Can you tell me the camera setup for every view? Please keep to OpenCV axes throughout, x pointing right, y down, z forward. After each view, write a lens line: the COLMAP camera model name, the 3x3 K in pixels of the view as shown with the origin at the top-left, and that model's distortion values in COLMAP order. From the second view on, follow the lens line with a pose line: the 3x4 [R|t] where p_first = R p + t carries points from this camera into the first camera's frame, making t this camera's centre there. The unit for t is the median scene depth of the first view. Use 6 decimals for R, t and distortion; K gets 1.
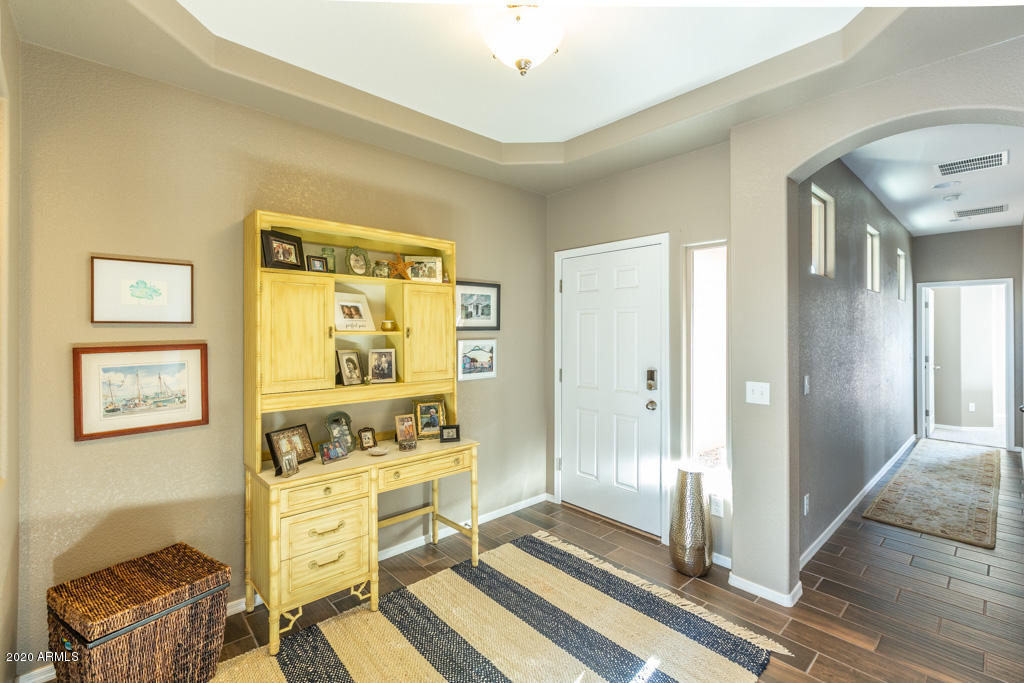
lens RADIAL K [[448.7, 0, 512.0], [0, 448.7, 341.5], [0, 0, 1]] dist [-0.002248, -0.000272]
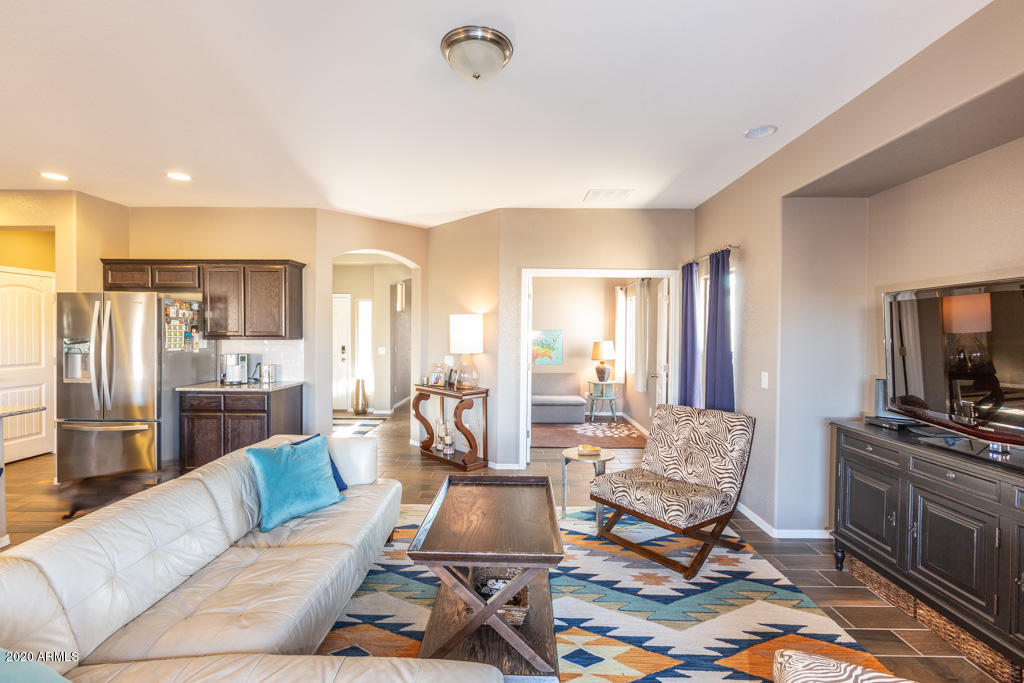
lens RADIAL K [[448.7, 0, 512.0], [0, 448.7, 341.5], [0, 0, 1]] dist [-0.002248, -0.000272]
pose [[0.684232, -0.011721, 0.729170, -0.923135], [0.005819, 0.999927, 0.010614, 0.014597], [-0.729241, -0.003019, 0.684250, -1.503872]]
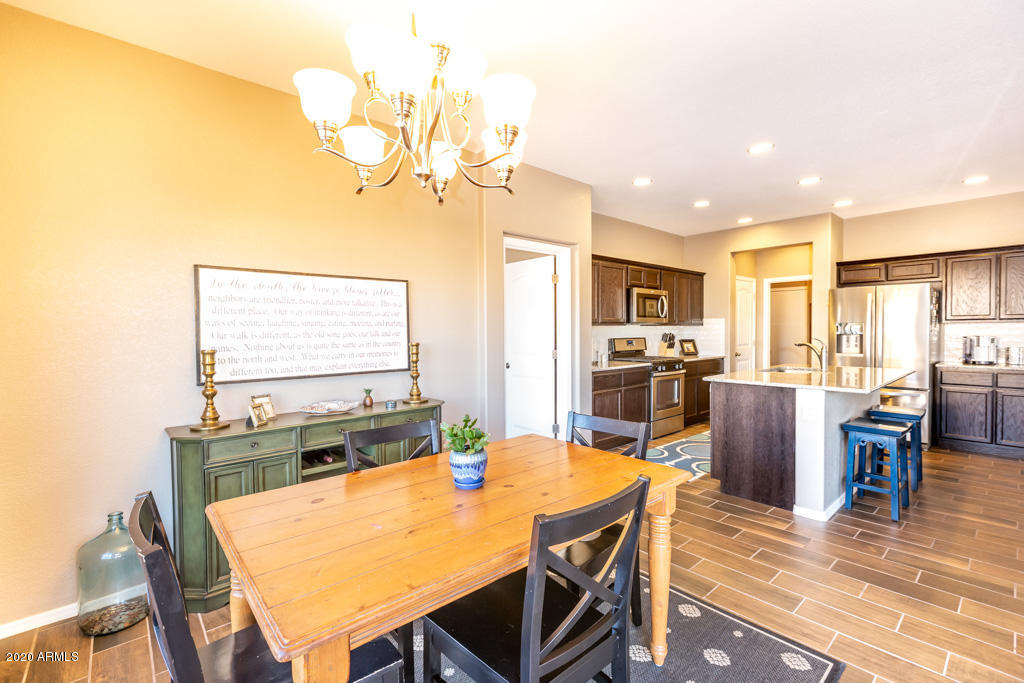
lens RADIAL K [[448.7, 0, 512.0], [0, 448.7, 341.5], [0, 0, 1]] dist [-0.002248, -0.000272]
pose [[0.999940, -0.006197, -0.008997, -2.116762], [0.006313, 0.999897, 0.012914, 0.054885], [0.008916, -0.012970, 0.999876, -1.437244]]
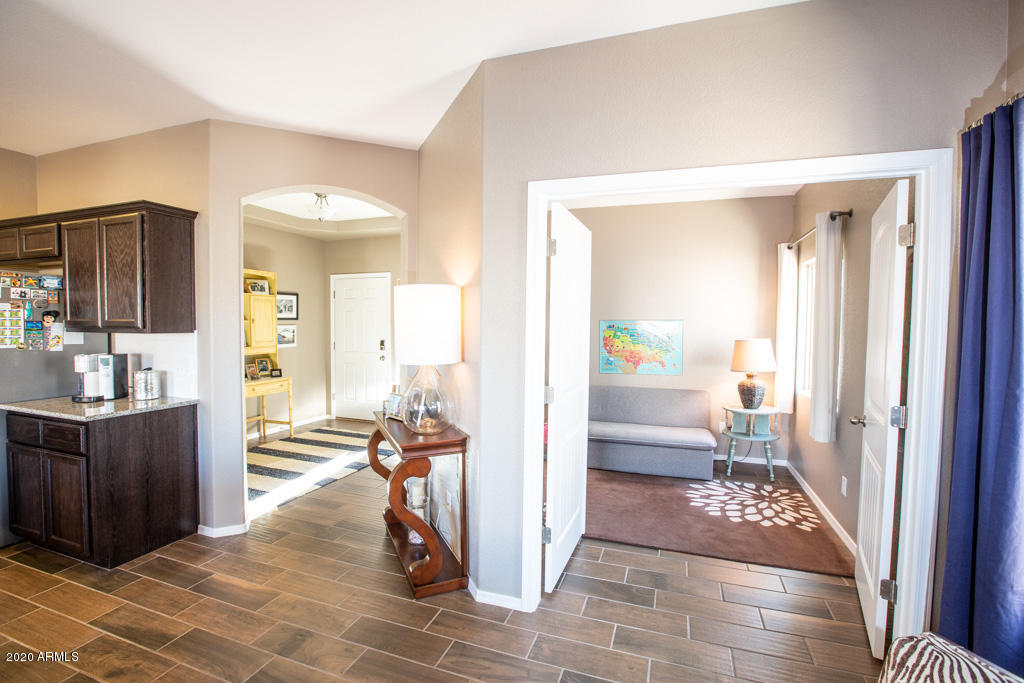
lens RADIAL K [[461.1, 0, 512.0], [0, 461.1, 341.5], [0, 0, 1]] dist [-0.048775, 0.015207]
pose [[0.883644, -0.011725, 0.468012, -0.142159], [-0.001400, 0.999616, 0.027686, 0.010368], [-0.468157, -0.025120, 0.883288, -1.105211]]
